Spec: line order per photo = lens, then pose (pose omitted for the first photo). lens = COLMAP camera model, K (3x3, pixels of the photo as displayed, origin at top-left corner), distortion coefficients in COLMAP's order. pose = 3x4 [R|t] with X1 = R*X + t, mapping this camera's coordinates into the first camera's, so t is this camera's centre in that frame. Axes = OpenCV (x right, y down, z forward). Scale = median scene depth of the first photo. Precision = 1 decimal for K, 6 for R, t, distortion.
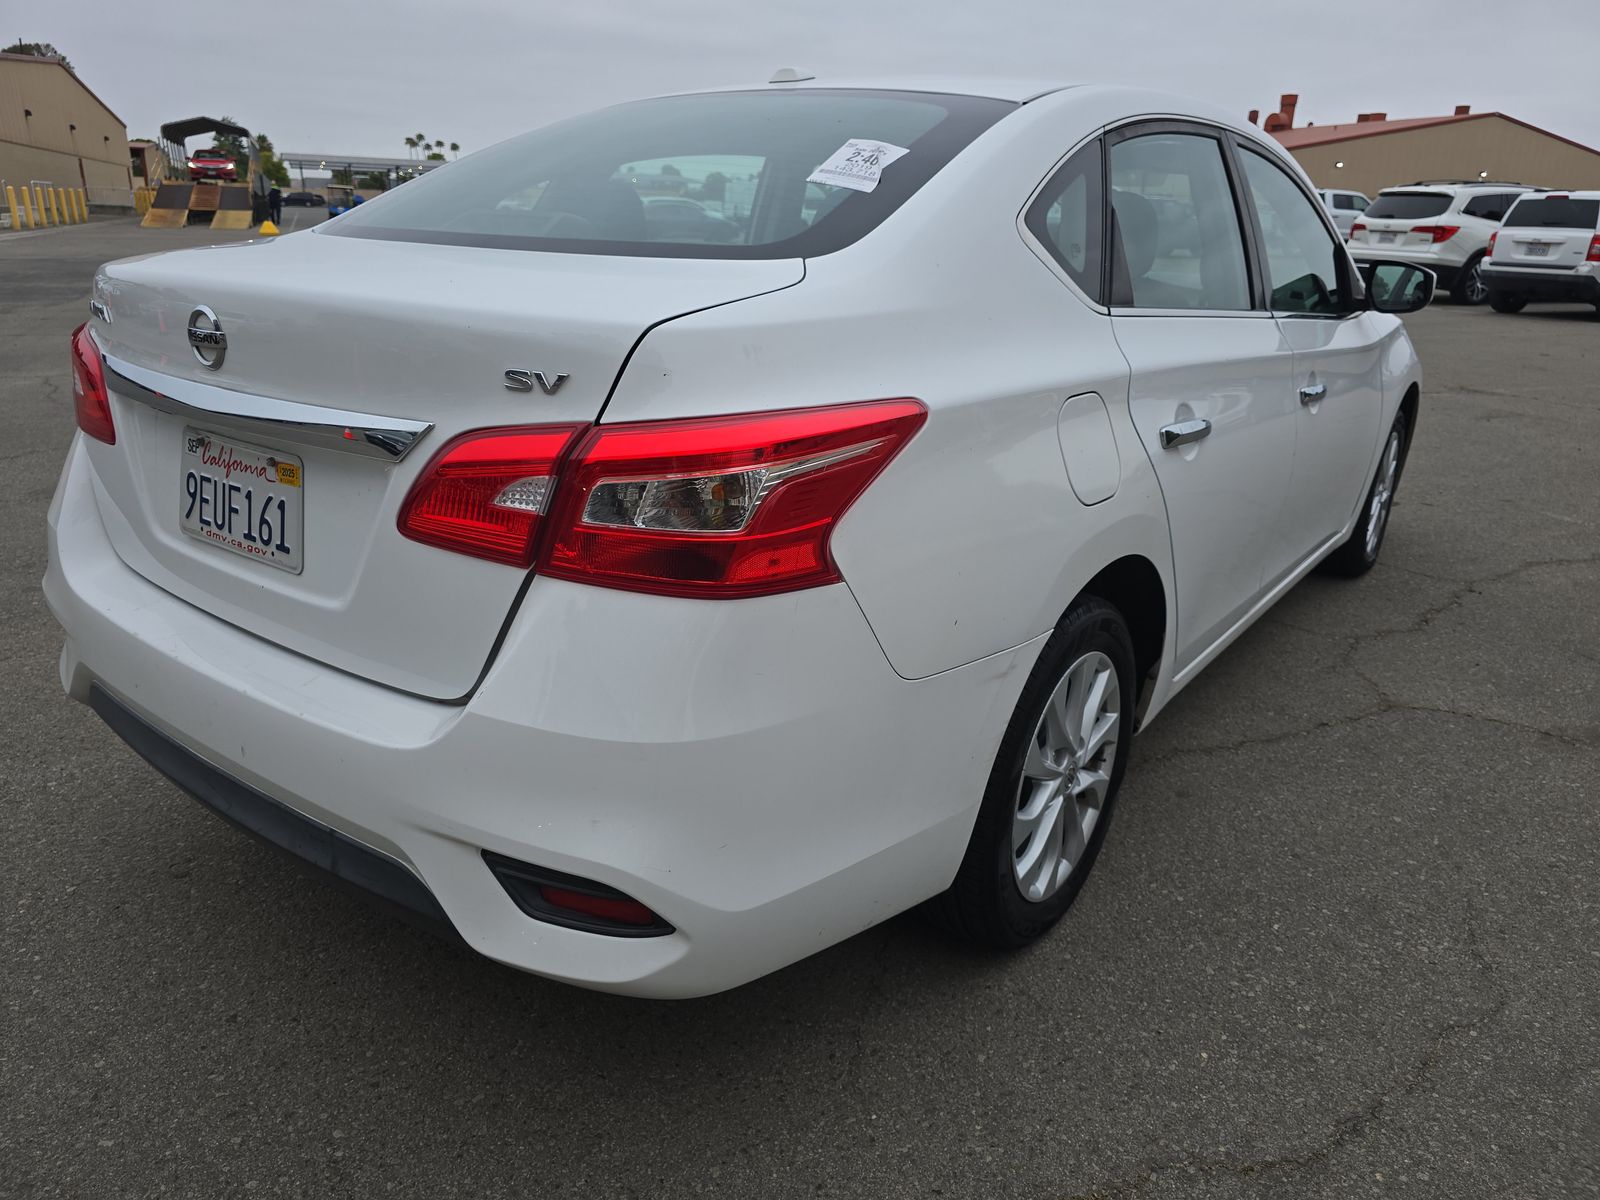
lens RADIAL K [[1080.8, 0, 800.0], [0, 1080.8, 600.0], [0, 0, 1]] dist [0.053051, -0.048079]
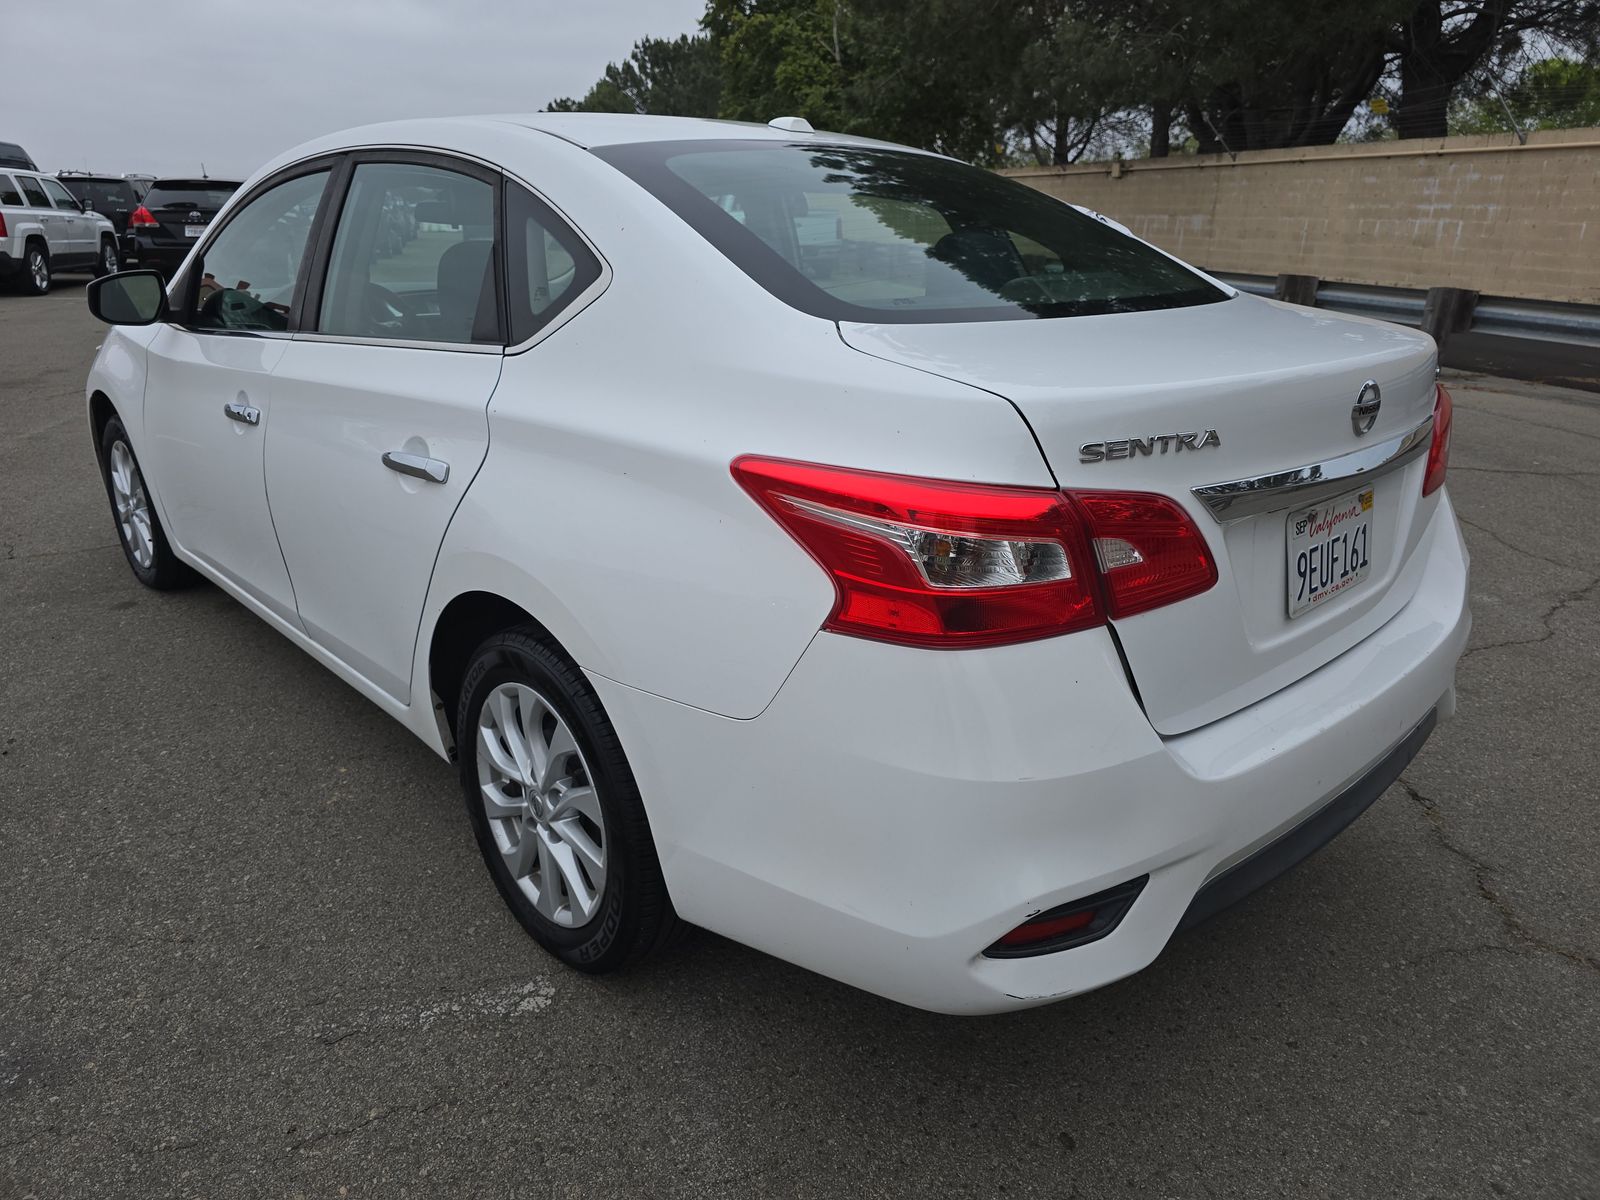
lens RADIAL K [[1080.8, 0, 800.0], [0, 1080.8, 600.0], [0, 0, 1]] dist [0.053051, -0.048079]
pose [[0.177697, -0.351471, 0.919180, -1.651364], [0.321545, 0.903515, 0.283319, -0.535774], [-0.930071, 0.245213, 0.273566, 1.210973]]
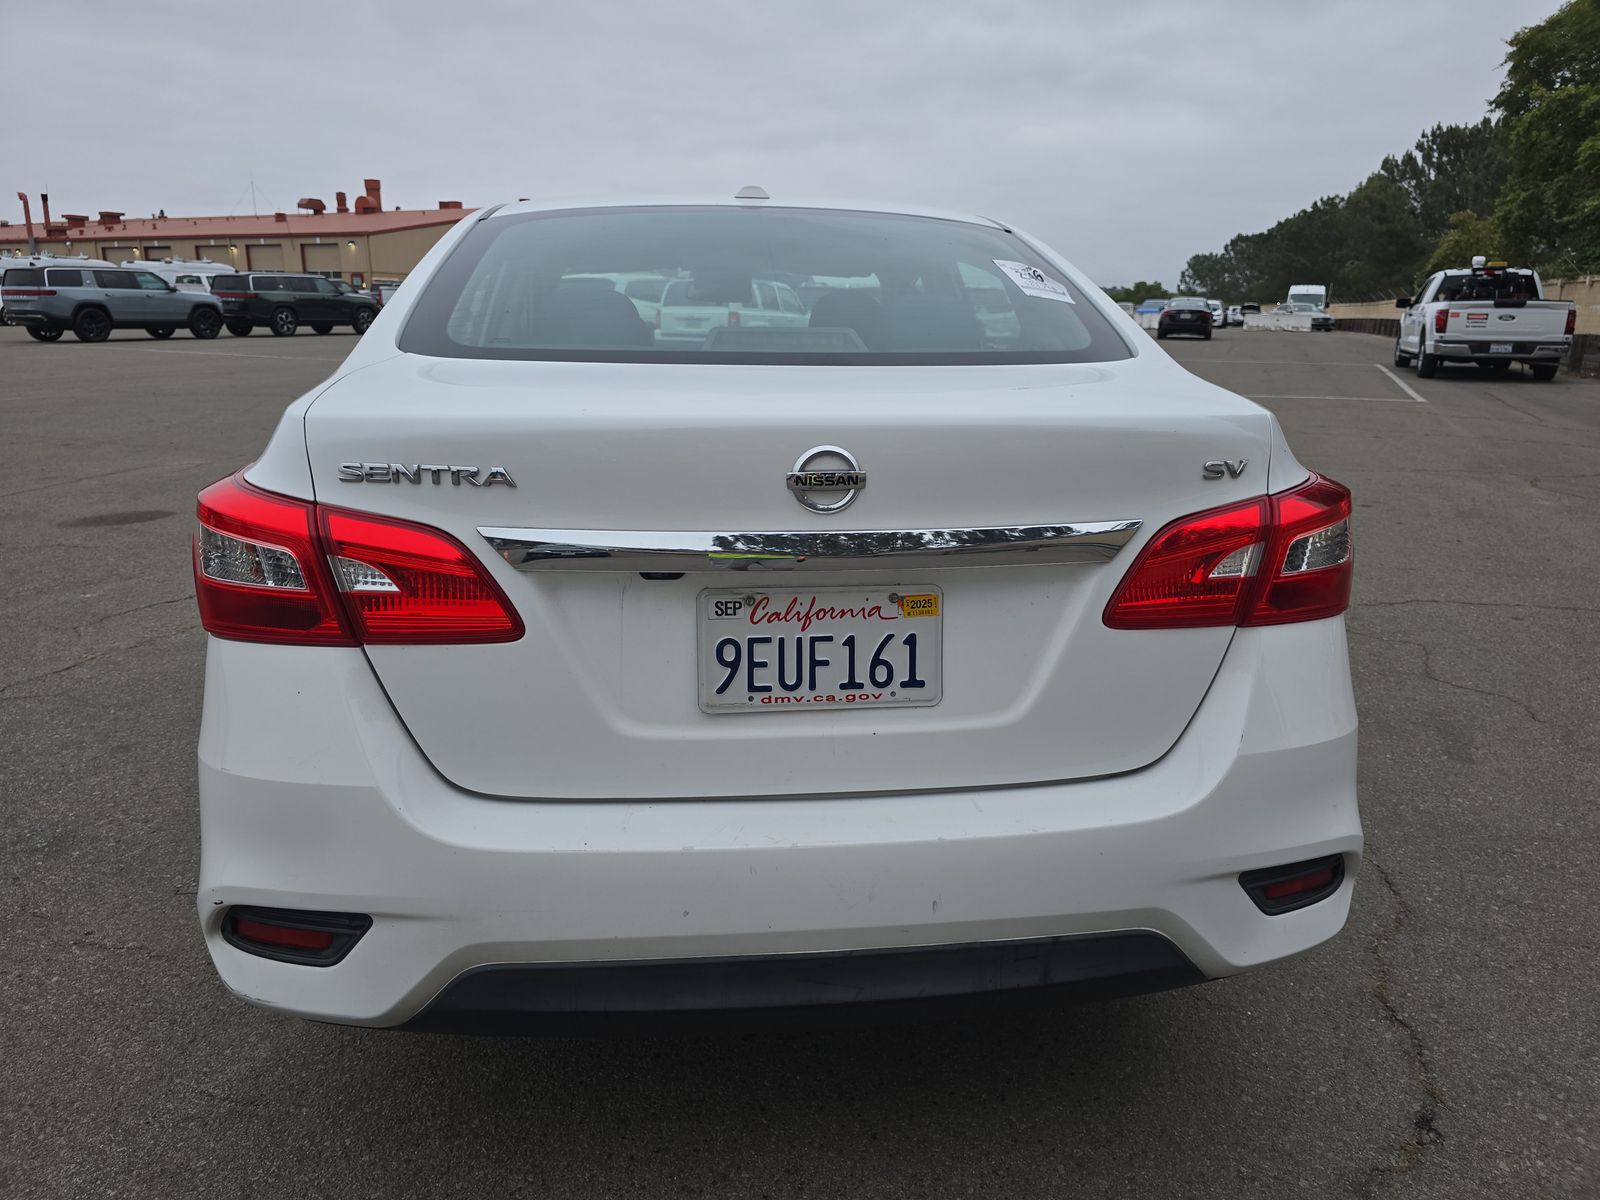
lens RADIAL K [[1080.8, 0, 800.0], [0, 1080.8, 600.0], [0, 0, 1]] dist [0.053051, -0.048079]
pose [[0.727769, -0.196638, 0.657028, -1.109448], [0.237822, 0.970929, 0.027155, -0.161326], [-0.643268, 0.136493, 0.753377, 0.324731]]
